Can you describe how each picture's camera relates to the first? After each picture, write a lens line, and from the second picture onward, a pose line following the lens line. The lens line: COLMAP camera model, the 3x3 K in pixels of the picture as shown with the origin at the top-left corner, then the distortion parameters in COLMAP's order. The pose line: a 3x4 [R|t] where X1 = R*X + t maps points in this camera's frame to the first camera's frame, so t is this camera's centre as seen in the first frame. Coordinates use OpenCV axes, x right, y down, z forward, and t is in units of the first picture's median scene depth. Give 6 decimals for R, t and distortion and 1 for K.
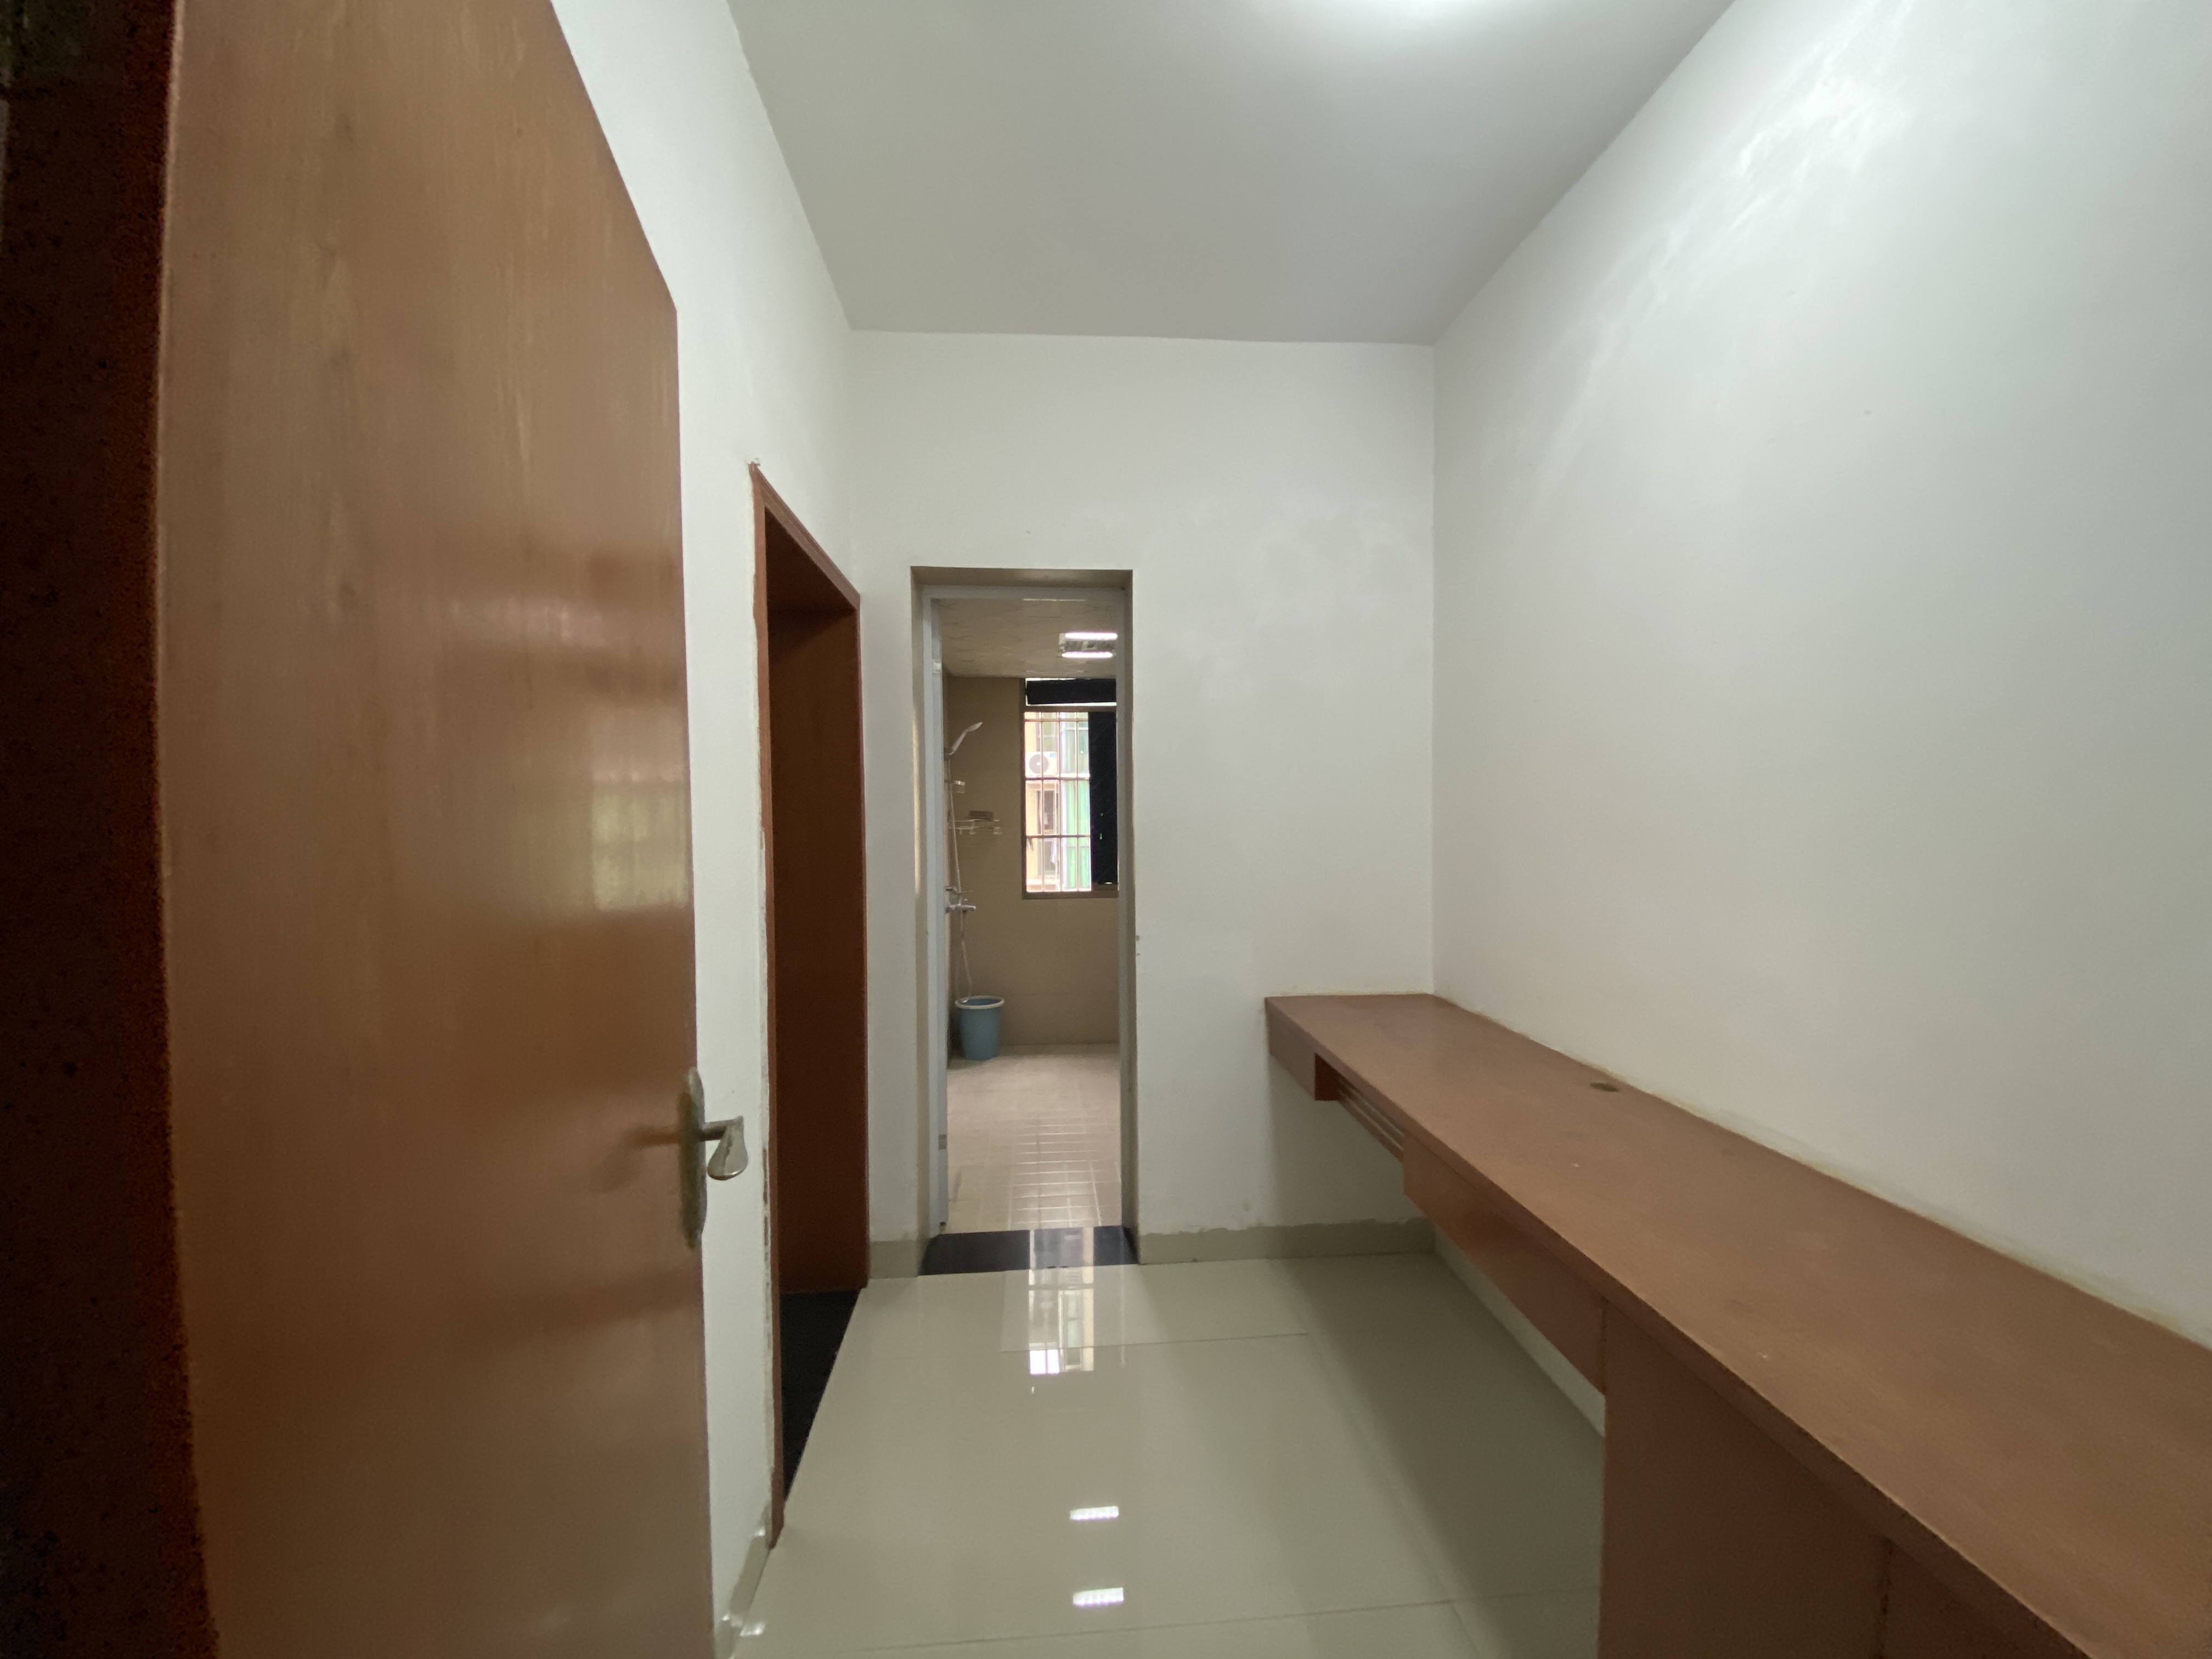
lens RADIAL K [[896.3, 0, 1107.3], [0, 896.3, 824.8], [0, 0, 1]] dist [0.000499, 0.000021]
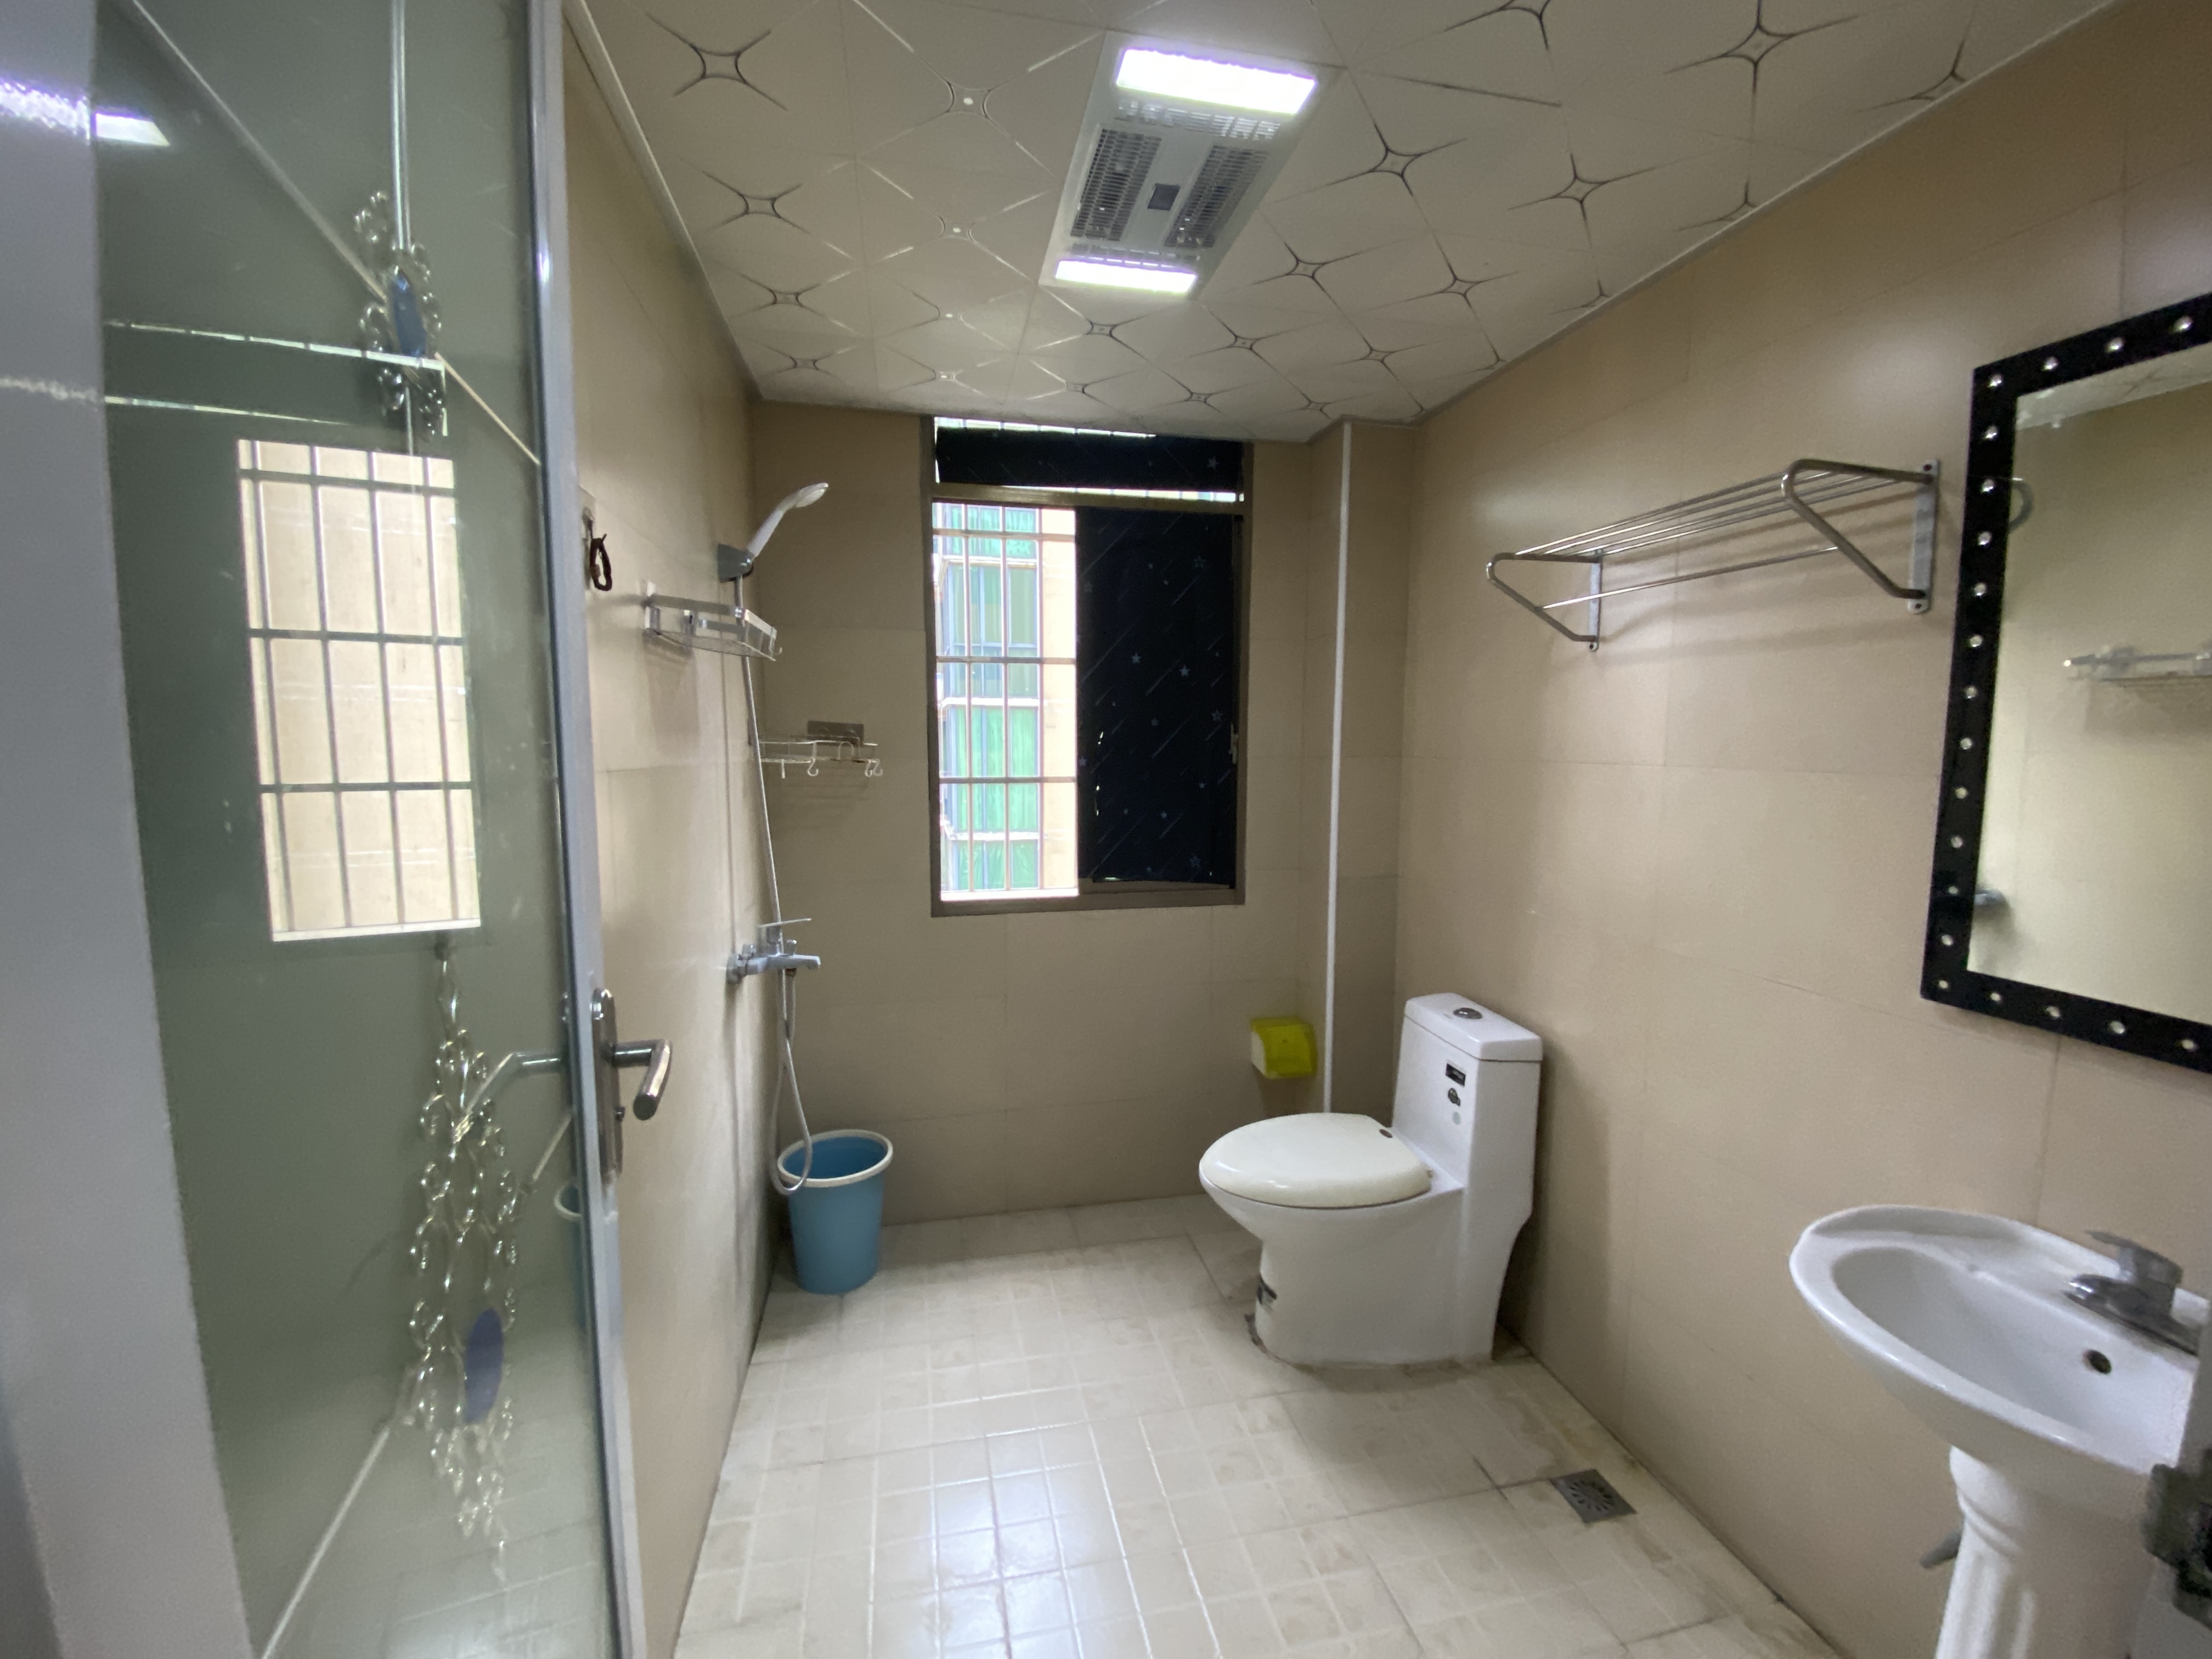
lens RADIAL K [[896.3, 0, 1103.7], [0, 896.3, 830.1], [0, 0, 1]] dist [0.000499, 0.000021]
pose [[0.992794, -0.001050, 0.119827, -0.062941], [-0.008678, 0.996706, 0.080639, 0.000775], [-0.119517, -0.081097, 0.989514, 0.545571]]
